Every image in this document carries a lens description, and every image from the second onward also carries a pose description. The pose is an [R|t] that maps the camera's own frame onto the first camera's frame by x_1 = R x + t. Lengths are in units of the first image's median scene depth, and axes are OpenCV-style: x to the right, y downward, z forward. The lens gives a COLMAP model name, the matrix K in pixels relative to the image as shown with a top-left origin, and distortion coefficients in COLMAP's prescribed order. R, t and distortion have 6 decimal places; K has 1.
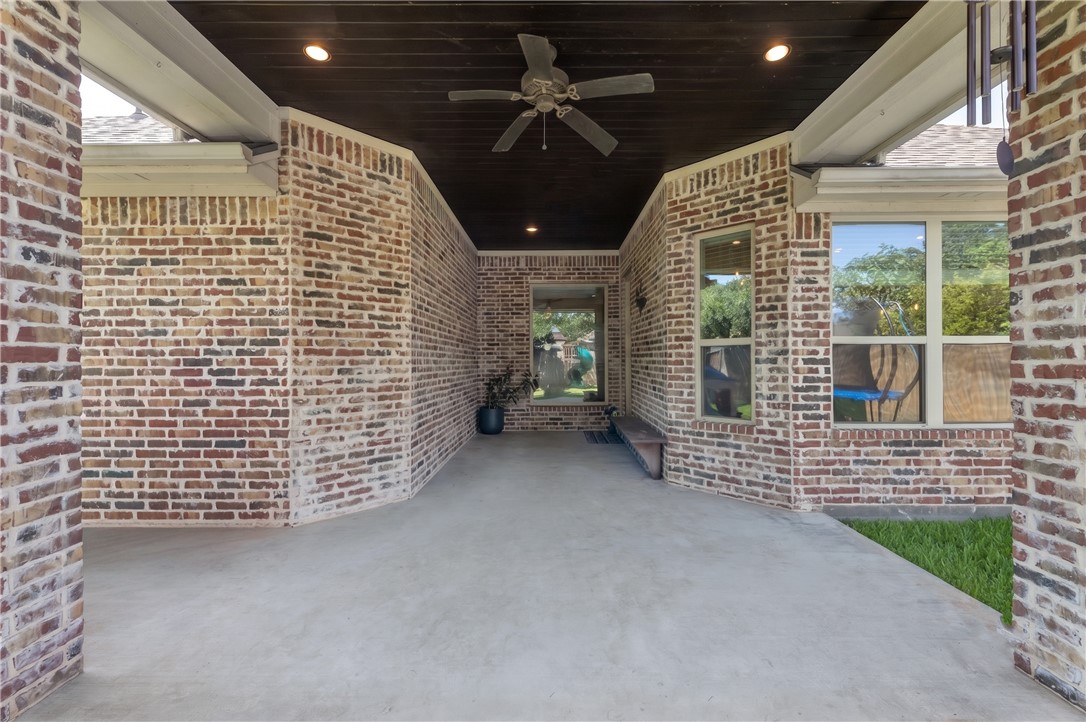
lens RADIAL K [[440.7, 0, 543.0], [0, 440.7, 361.0], [0, 0, 1]] dist [-0.000772, -0.000056]
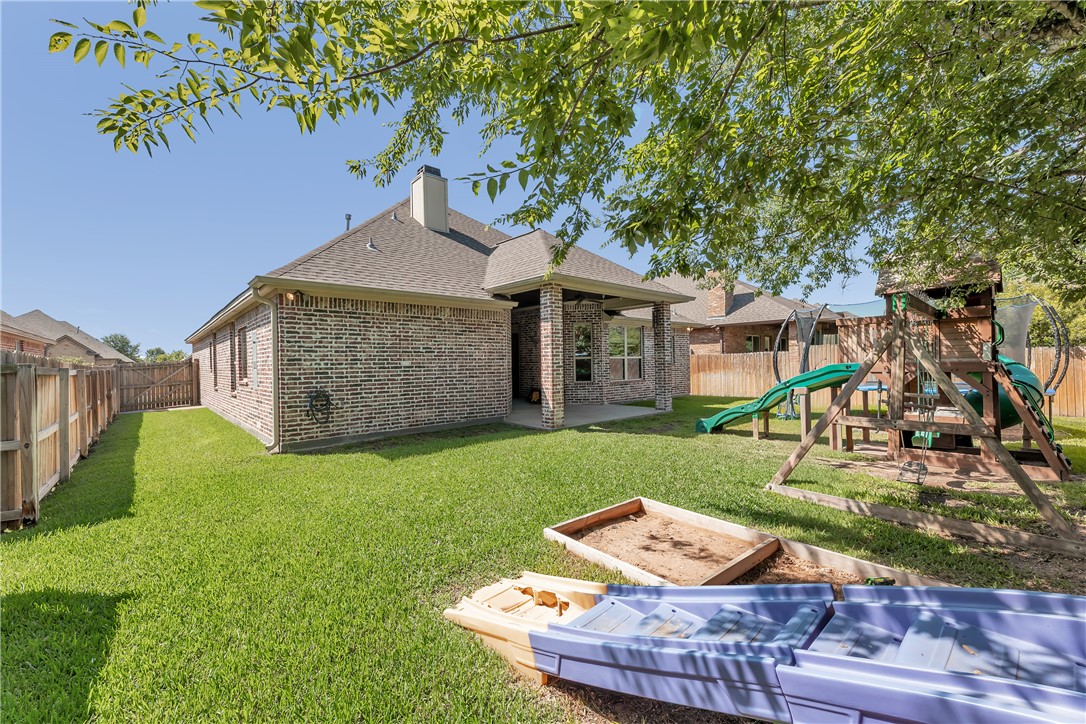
lens RADIAL K [[440.7, 0, 543.0], [0, 440.7, 362.0], [0, 0, 1]] dist [-0.000772, -0.000056]
pose [[0.731769, -0.006577, 0.681521, -2.506679], [0.007562, 0.999970, 0.001531, -0.023462], [-0.681511, 0.004034, 0.731797, -1.456031]]
